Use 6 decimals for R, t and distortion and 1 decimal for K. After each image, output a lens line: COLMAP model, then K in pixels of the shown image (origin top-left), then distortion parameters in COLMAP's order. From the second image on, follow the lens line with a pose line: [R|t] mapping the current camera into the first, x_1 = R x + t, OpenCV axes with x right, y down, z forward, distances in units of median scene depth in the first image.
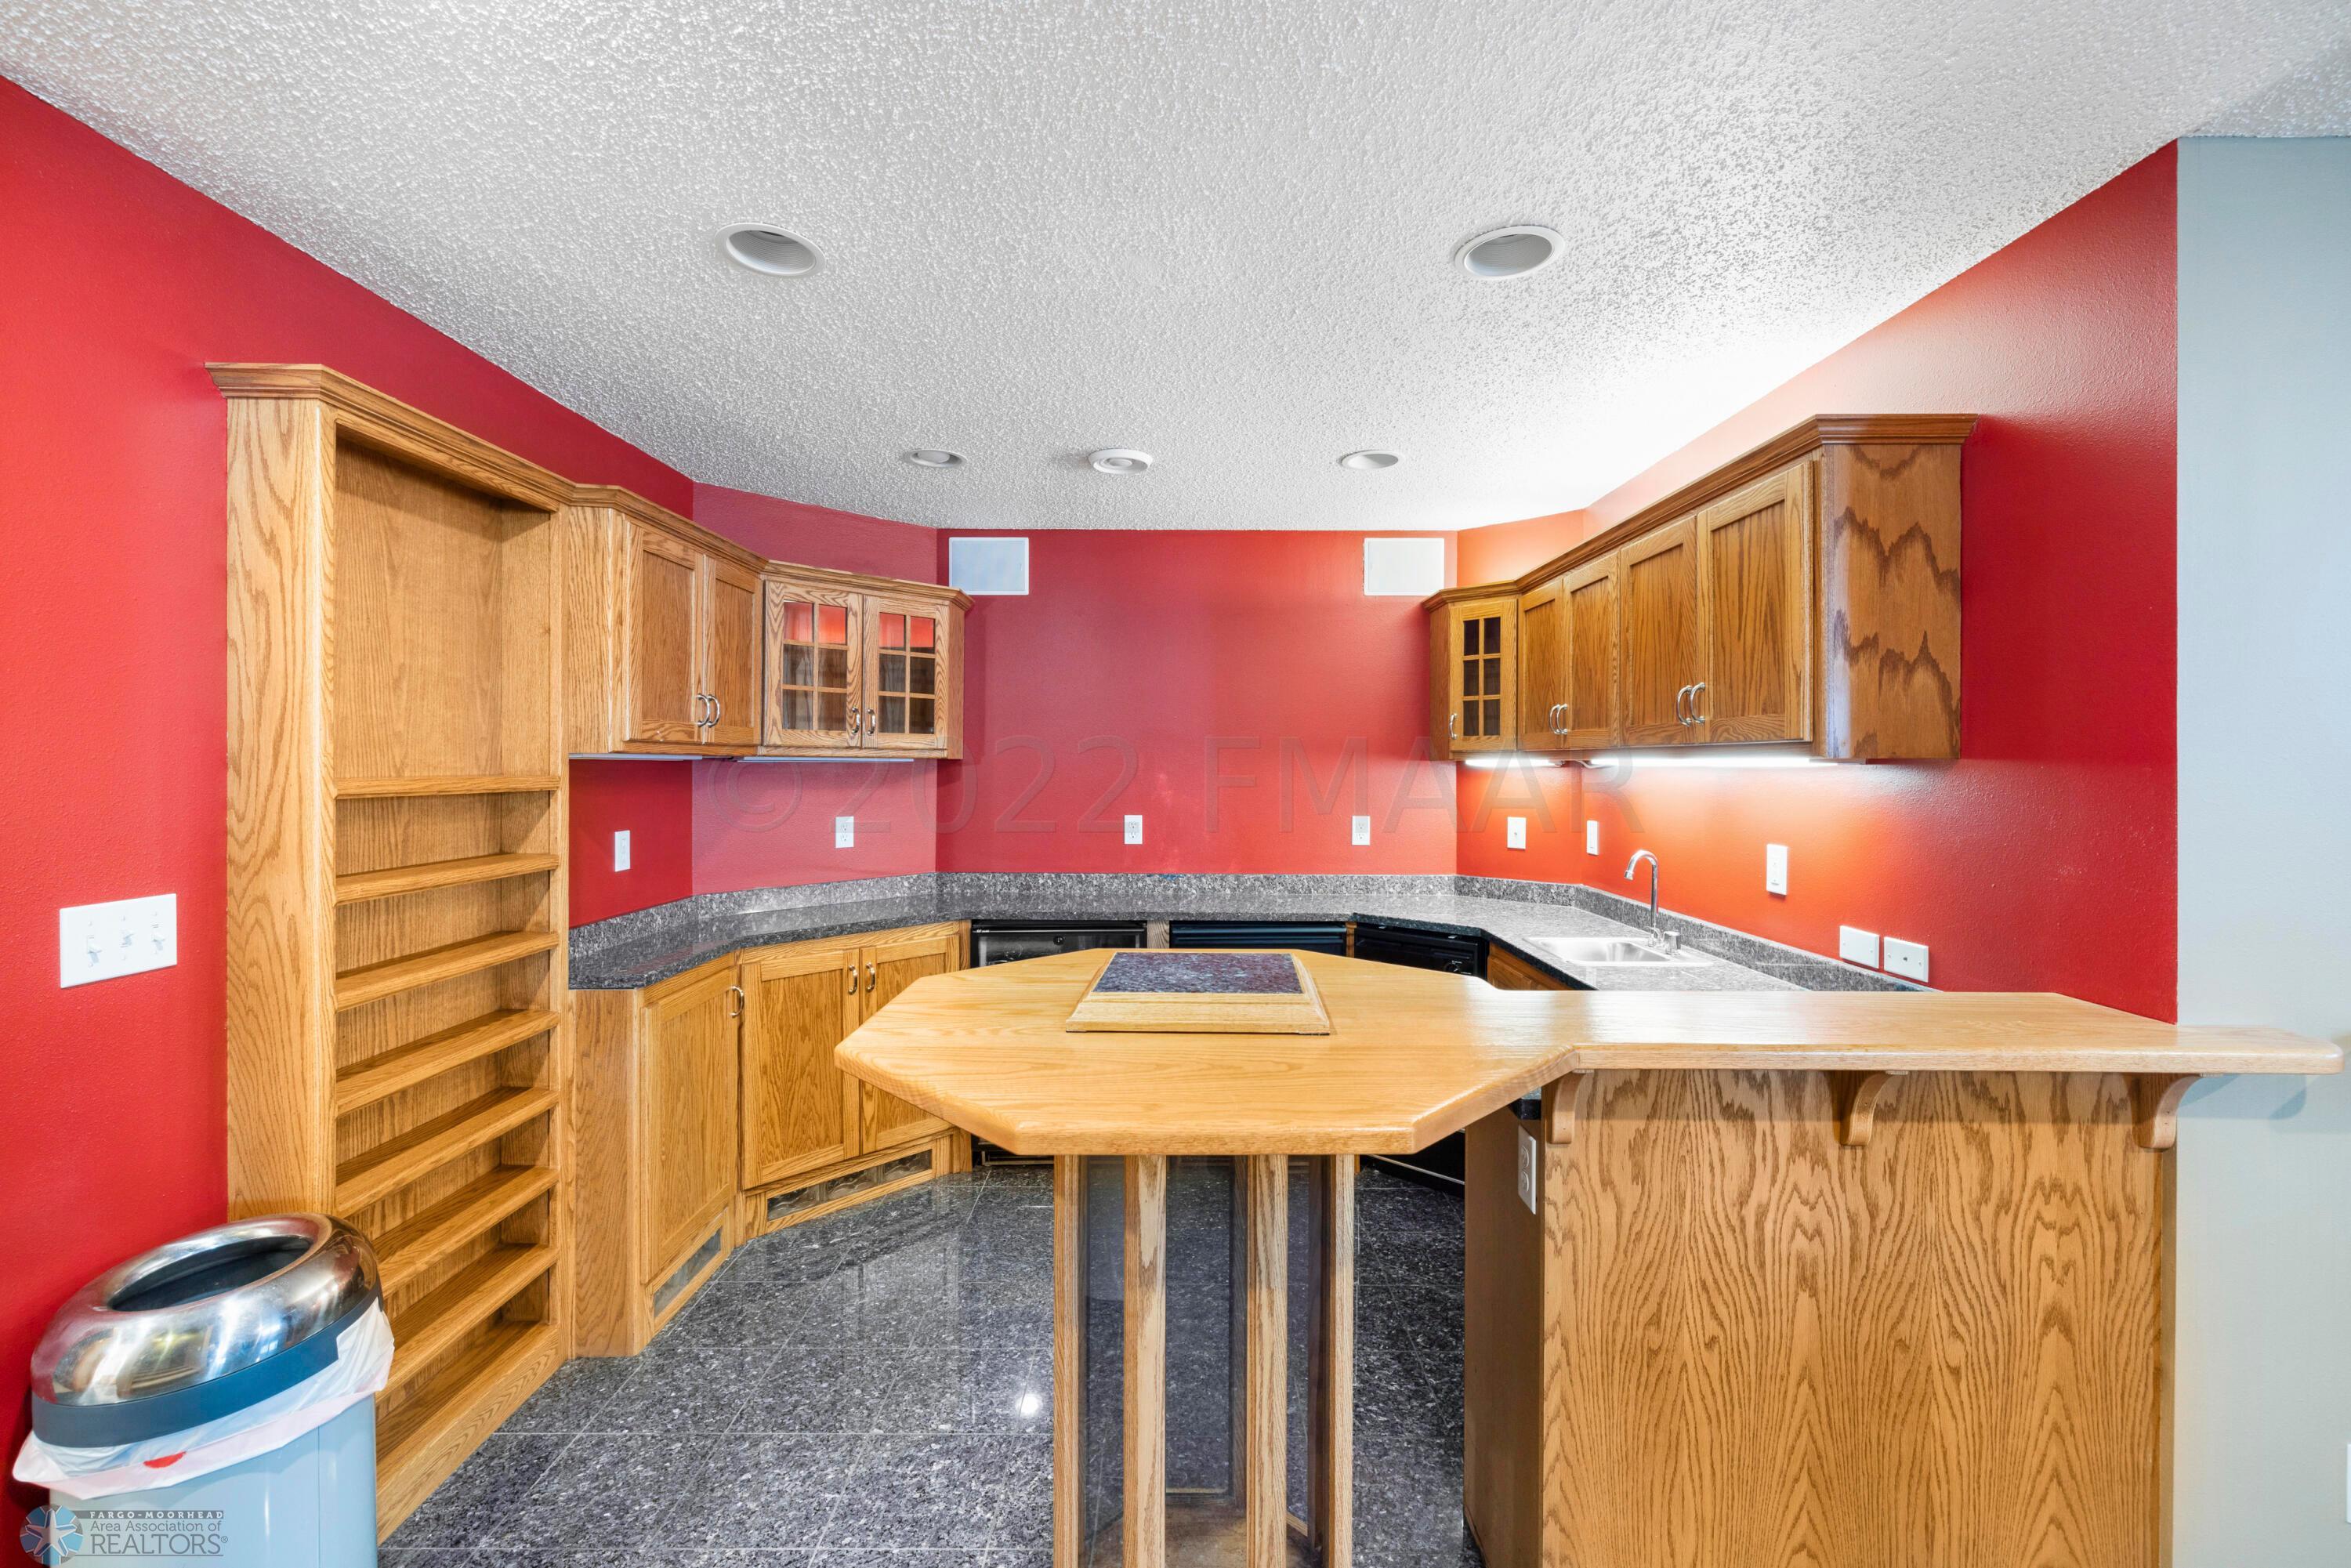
lens RADIAL K [[977.8, 0, 1176.2], [0, 977.8, 775.9], [0, 0, 1]] dist [-0.002546, 0.000002]
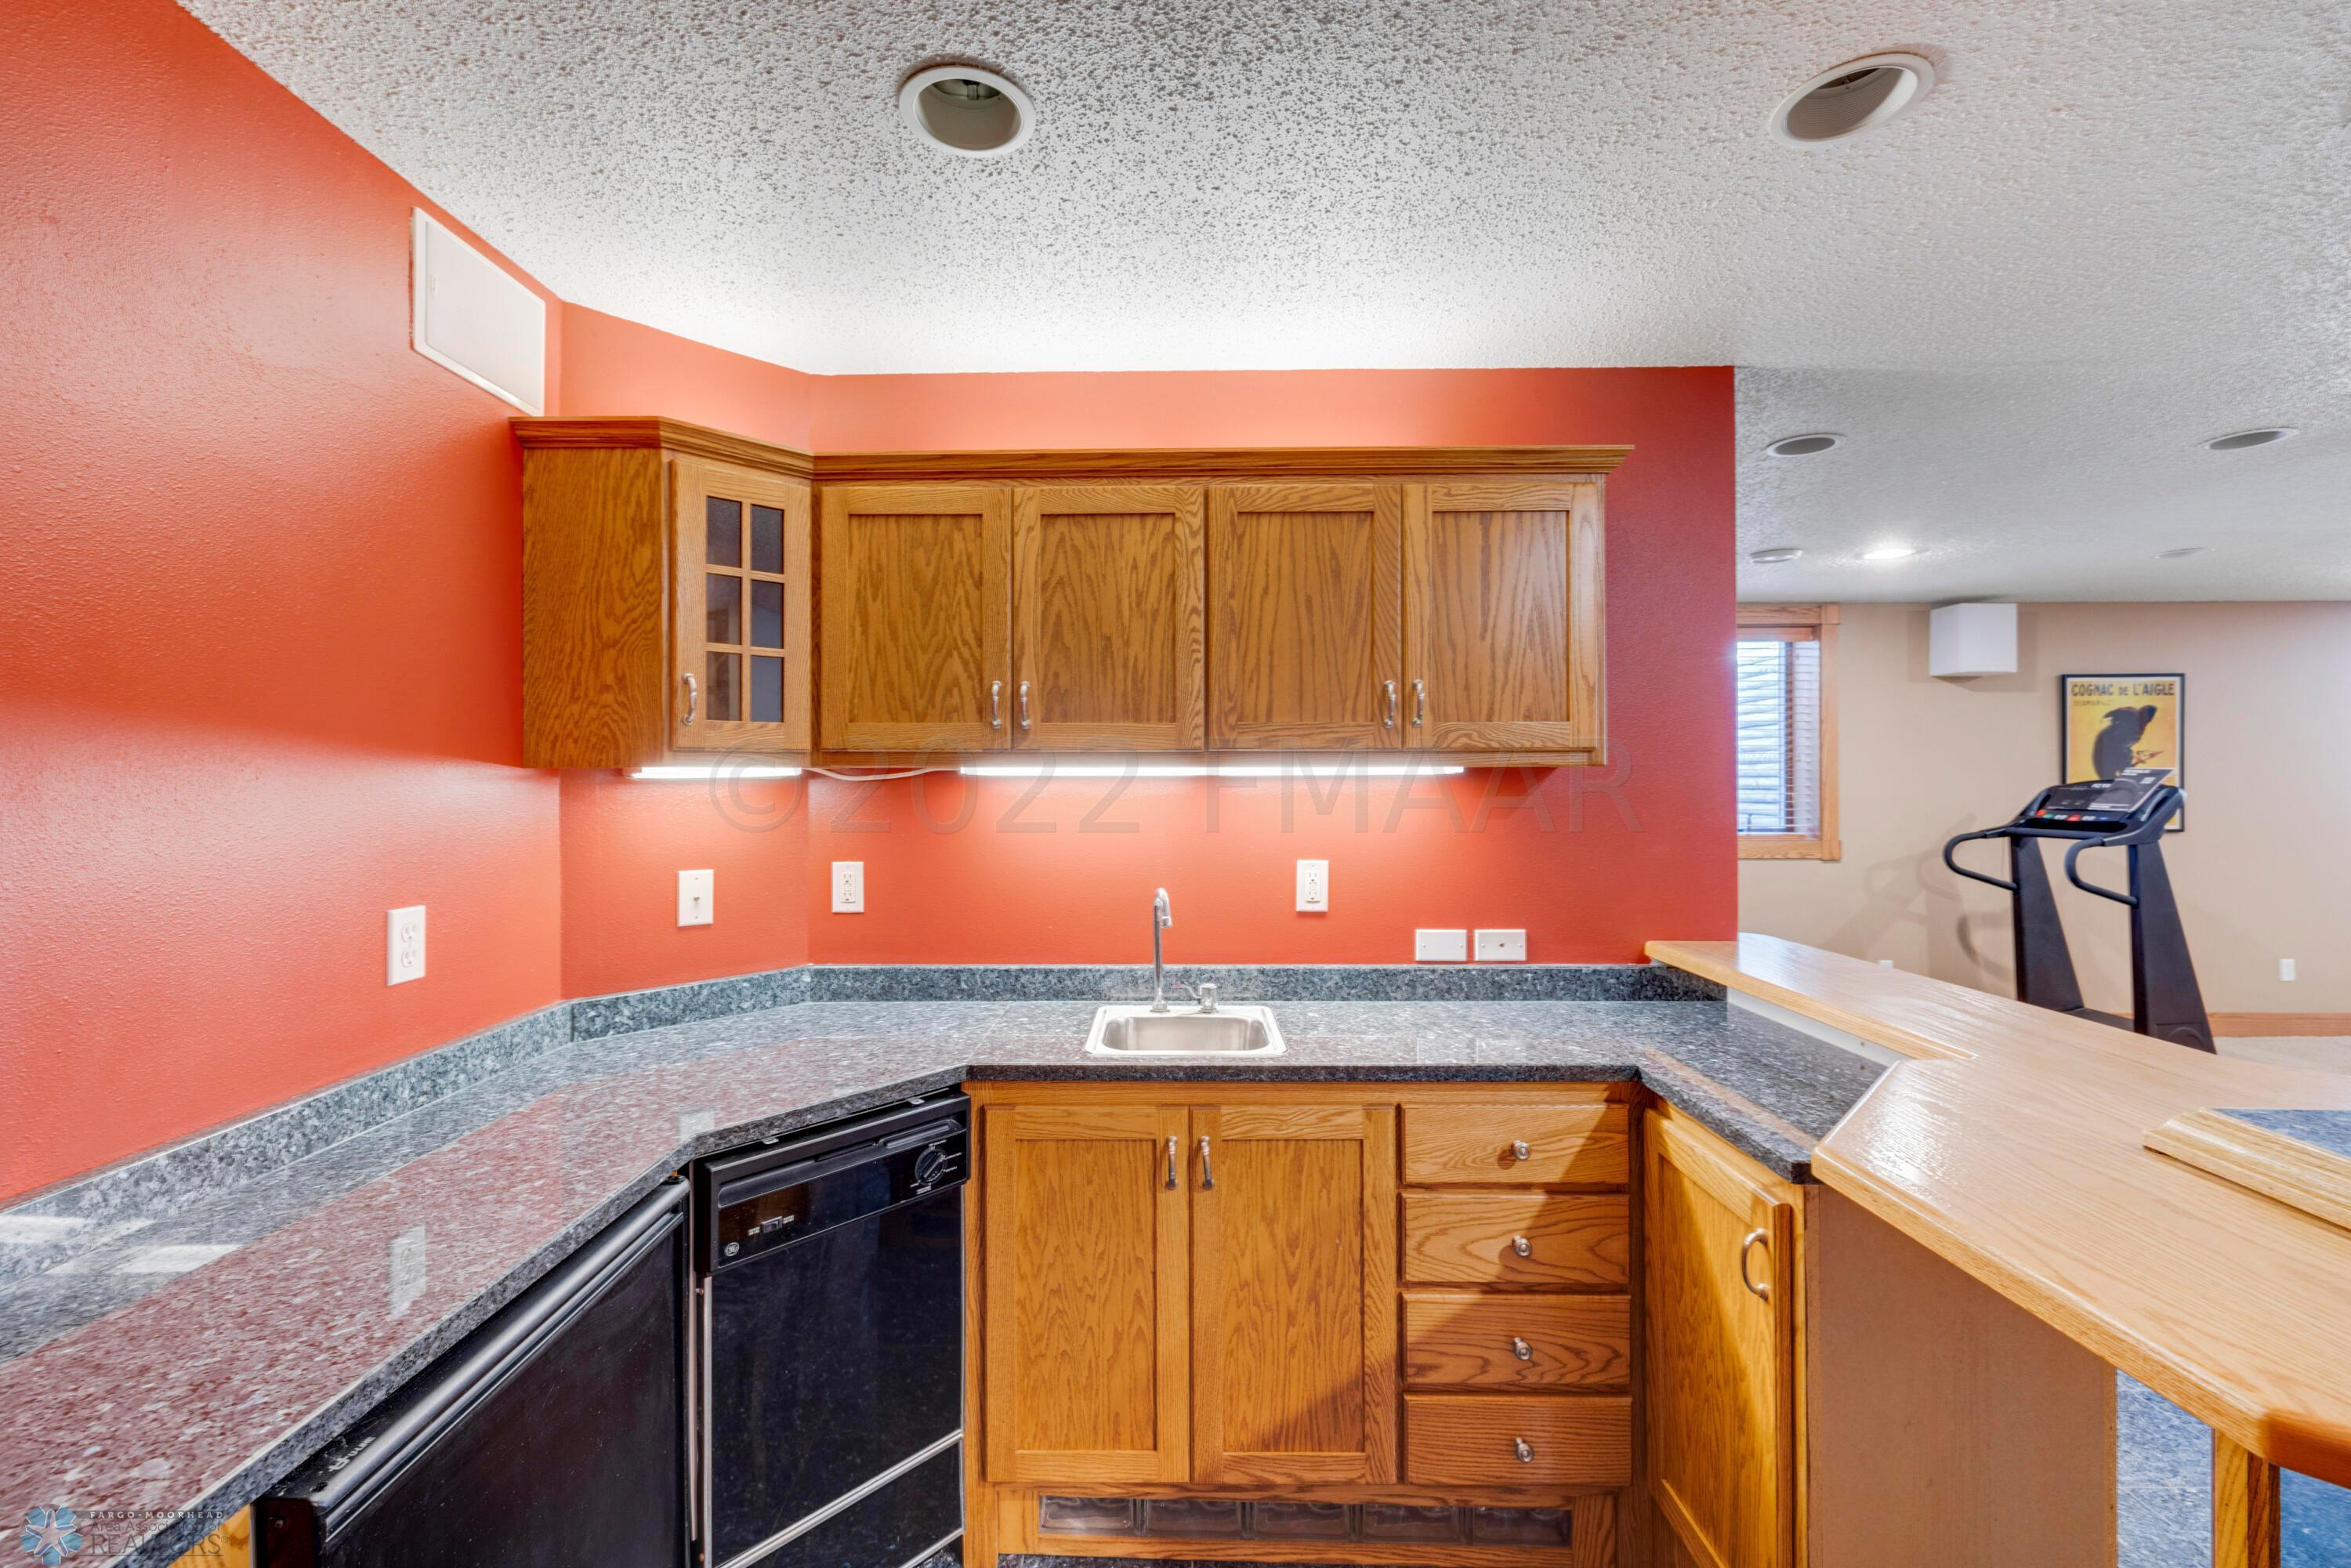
lens RADIAL K [[977.8, 0, 1176.2], [0, 977.8, 775.9], [0, 0, 1]] dist [-0.002546, 0.000002]
pose [[0.021038, -0.002072, 0.999777, -0.236928], [0.015090, 0.999885, 0.001755, -0.009406], [-0.999665, 0.015050, 0.021067, 0.824198]]
